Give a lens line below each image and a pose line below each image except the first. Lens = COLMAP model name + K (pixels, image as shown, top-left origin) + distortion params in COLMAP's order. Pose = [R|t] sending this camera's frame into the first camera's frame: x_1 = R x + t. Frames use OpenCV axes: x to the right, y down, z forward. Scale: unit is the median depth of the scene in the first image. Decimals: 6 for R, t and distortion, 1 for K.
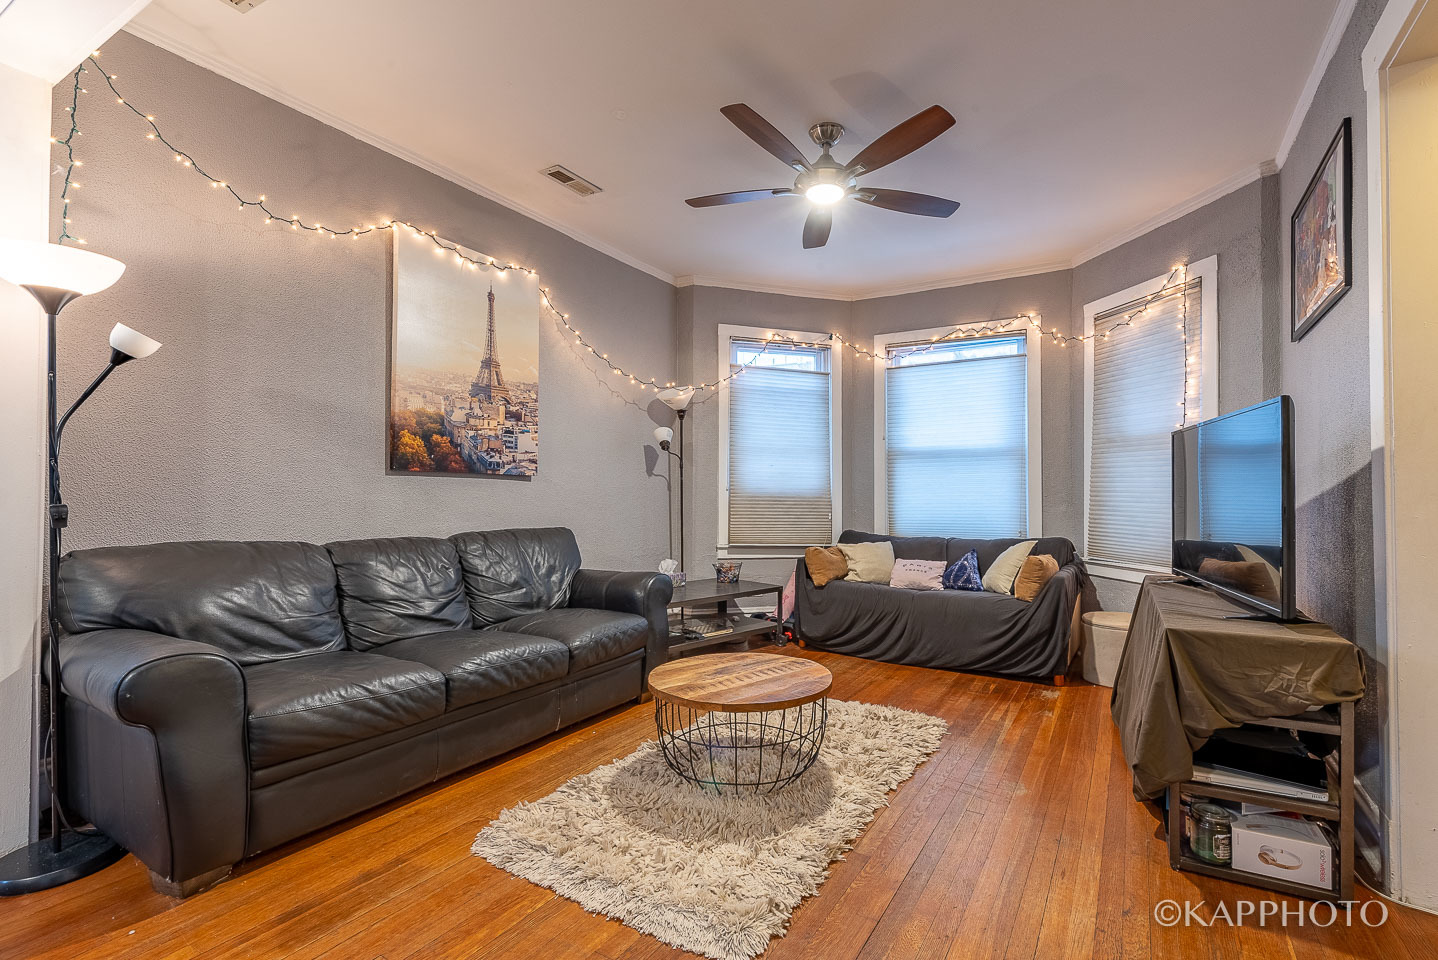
lens RADIAL K [[627.7, 0, 792.9], [0, 627.7, 484.8], [0, 0, 1]] dist [0.026319, 0.000207]
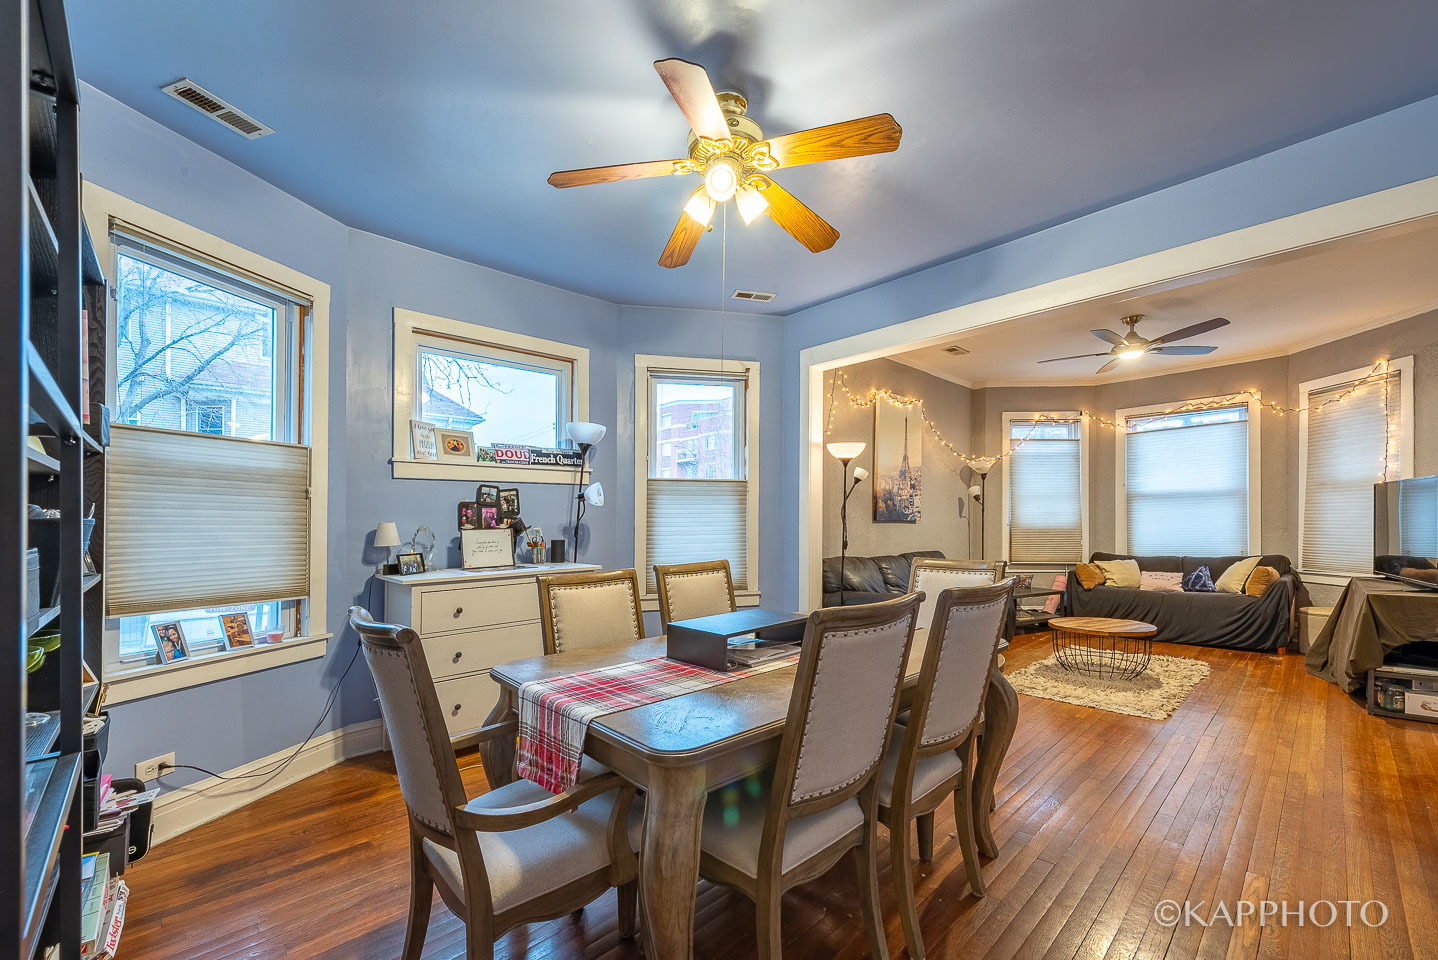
lens RADIAL K [[577.9, 0, 798.4], [0, 577.9, 539.8], [0, 0, 1]] dist [0.004982, -0.001781]
pose [[0.969050, -0.016675, -0.246302, -0.285779], [0.026342, 0.999004, 0.036006, -0.022675], [0.245457, -0.041379, 0.968524, -0.492060]]
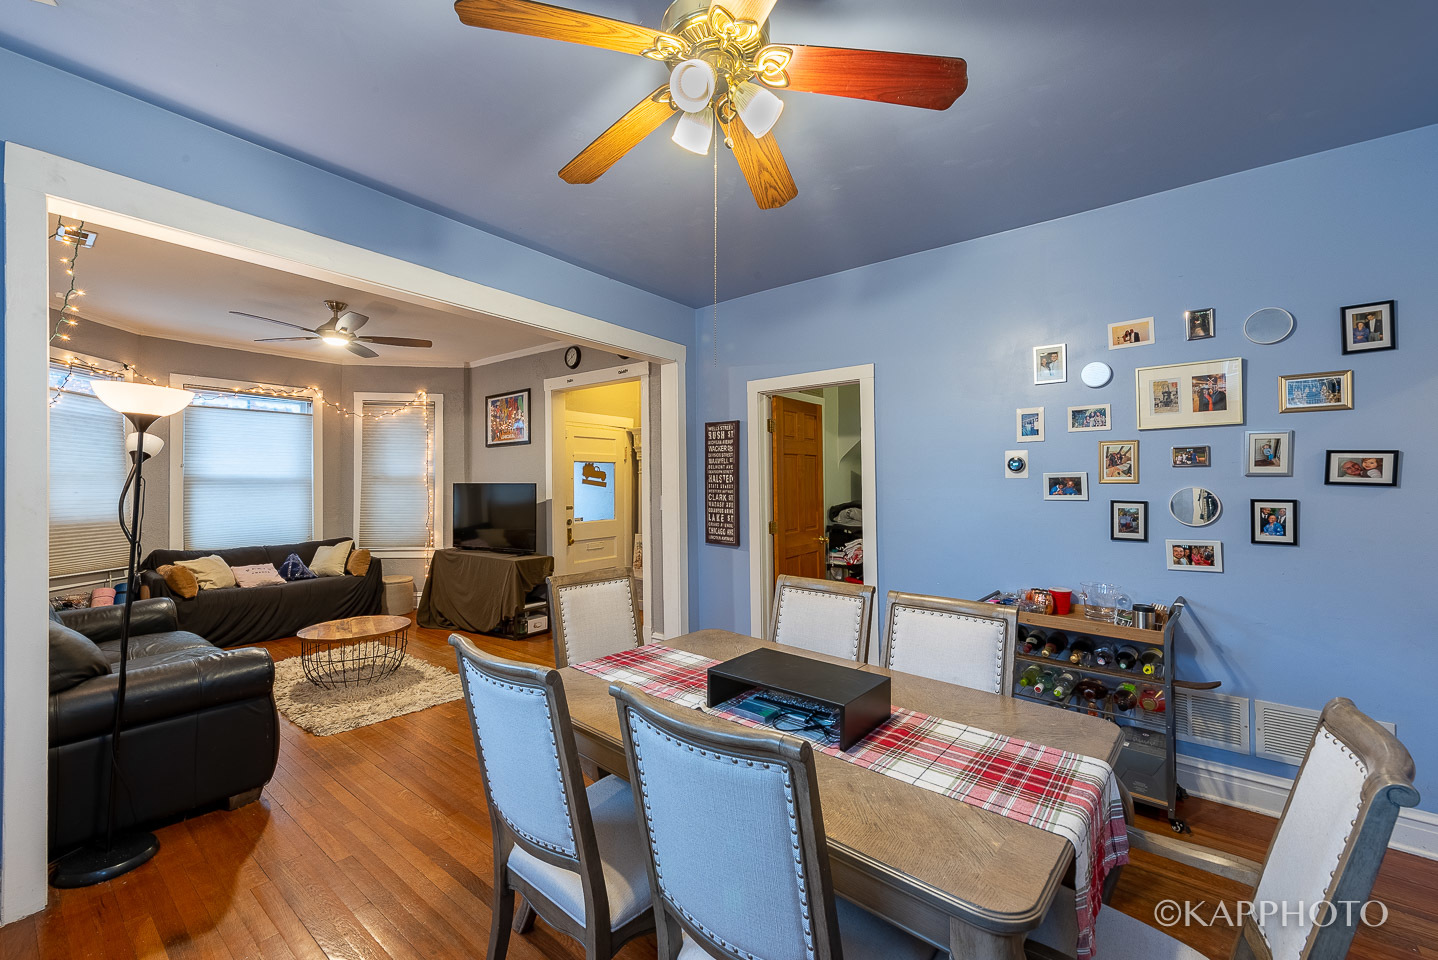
lens RADIAL K [[577.9, 0, 639.6], [0, 577.9, 484.3], [0, 0, 1]] dist [0.004982, -0.001781]
pose [[0.250238, -0.009292, 0.968140, -0.805230], [-0.005892, 0.999921, 0.011120, -0.069459], [-0.968166, -0.008487, 0.250163, -0.082665]]
